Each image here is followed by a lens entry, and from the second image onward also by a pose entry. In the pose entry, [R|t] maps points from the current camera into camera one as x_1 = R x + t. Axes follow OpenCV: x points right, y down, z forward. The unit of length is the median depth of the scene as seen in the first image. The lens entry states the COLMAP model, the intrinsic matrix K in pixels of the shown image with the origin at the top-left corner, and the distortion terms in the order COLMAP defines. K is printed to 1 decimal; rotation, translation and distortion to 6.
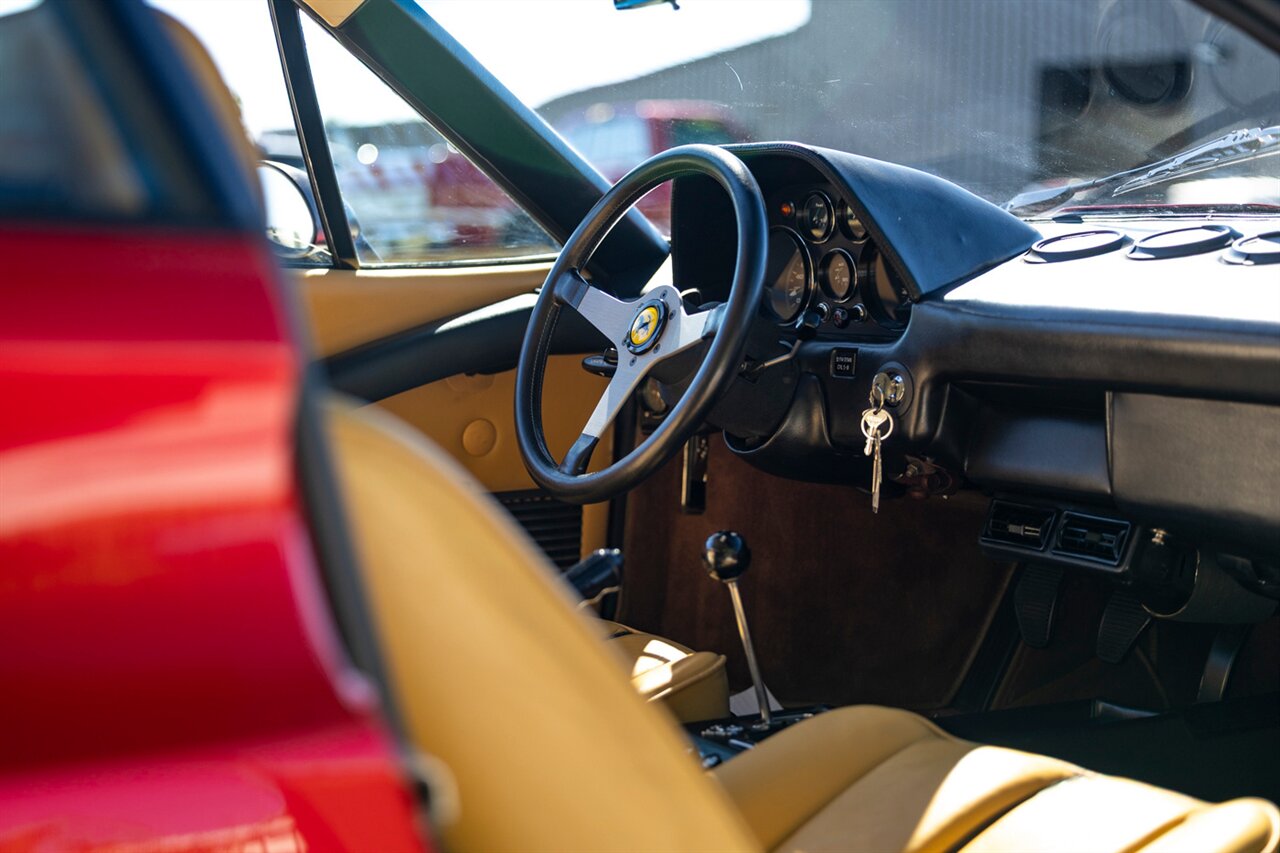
lens RADIAL K [[2493.3, 0, 640.0], [0, 2493.3, 426.5], [0, 0, 1]] dist [0.065472, -1.541754]
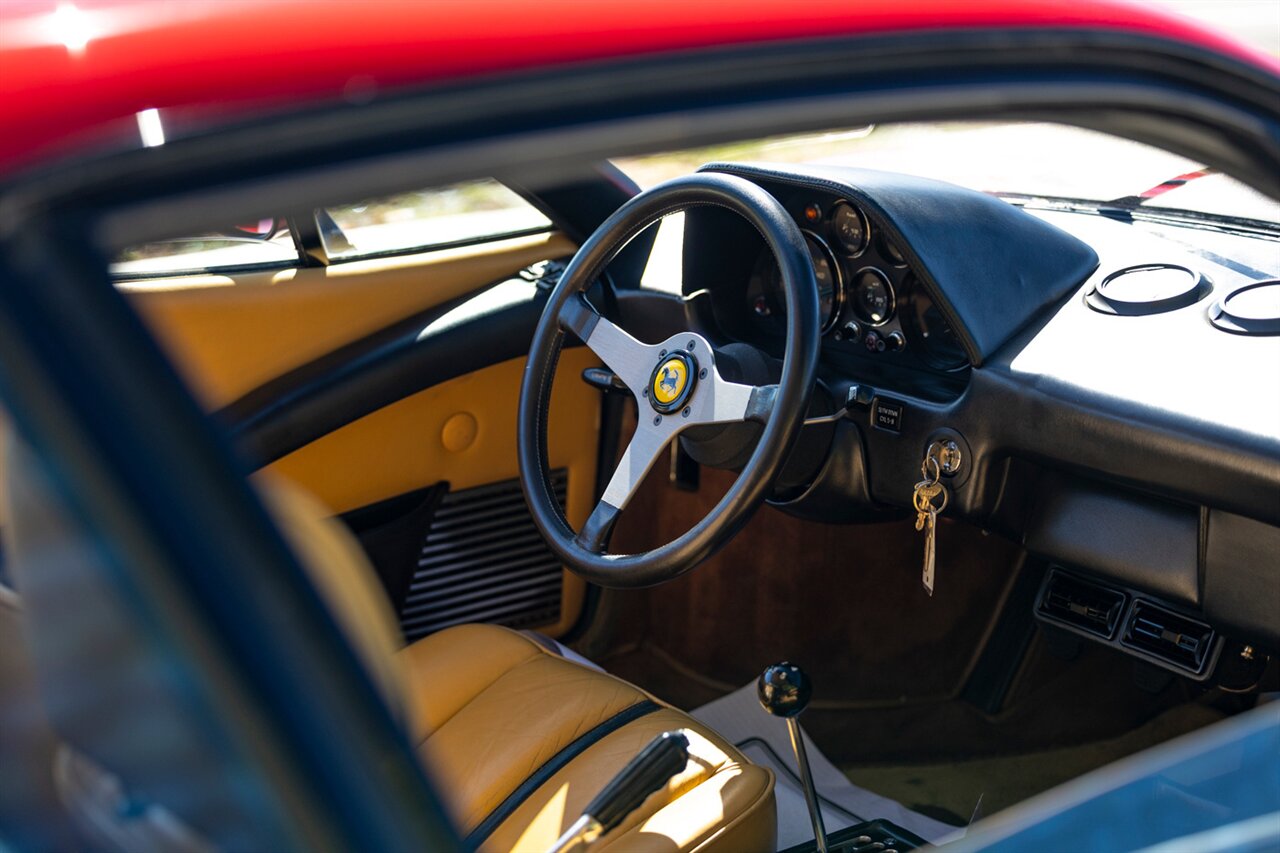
lens RADIAL K [[2493.3, 0, 640.0], [0, 2493.3, 426.5], [0, 0, 1]] dist [0.065472, -1.541754]
pose [[0.997675, -0.013841, 0.066732, -0.070278], [0.002732, 0.986496, 0.163762, -0.173812], [-0.068097, -0.163199, 0.984240, 0.114061]]
